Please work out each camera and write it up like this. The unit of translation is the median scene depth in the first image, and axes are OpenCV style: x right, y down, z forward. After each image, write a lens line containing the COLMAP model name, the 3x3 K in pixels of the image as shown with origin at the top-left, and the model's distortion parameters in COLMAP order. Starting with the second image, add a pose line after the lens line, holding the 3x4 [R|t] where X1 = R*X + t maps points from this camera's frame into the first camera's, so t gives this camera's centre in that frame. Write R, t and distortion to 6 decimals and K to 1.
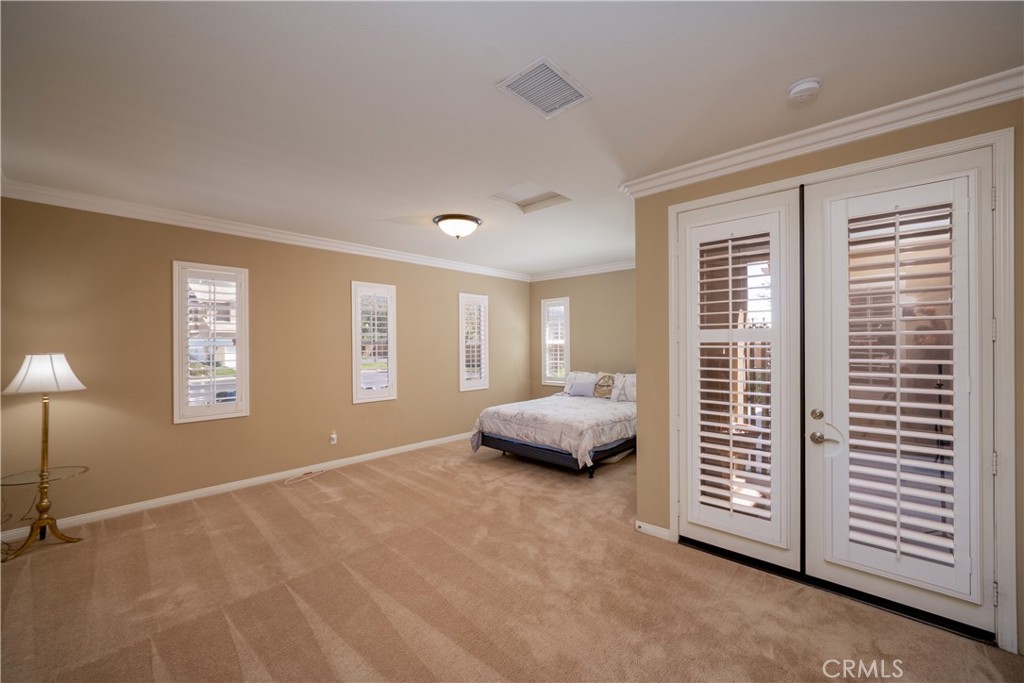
lens RADIAL K [[408.5, 0, 515.9], [0, 408.5, 339.4], [0, 0, 1]] dist [0.000878, 0.000022]
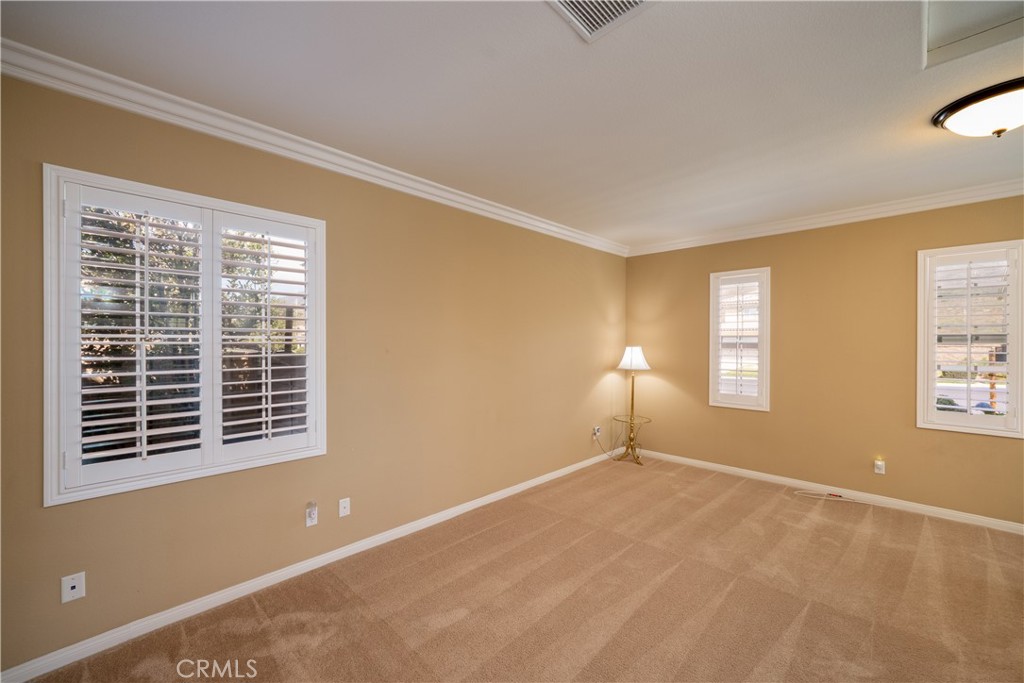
lens RADIAL K [[408.5, 0, 516.0], [0, 408.5, 345.8], [0, 0, 1]] dist [0.000878, 0.000022]
pose [[-0.023374, 0.013237, -0.999639, 0.397138], [0.009454, 0.999871, 0.013019, 0.005518], [0.999682, -0.009146, -0.023496, 0.433899]]
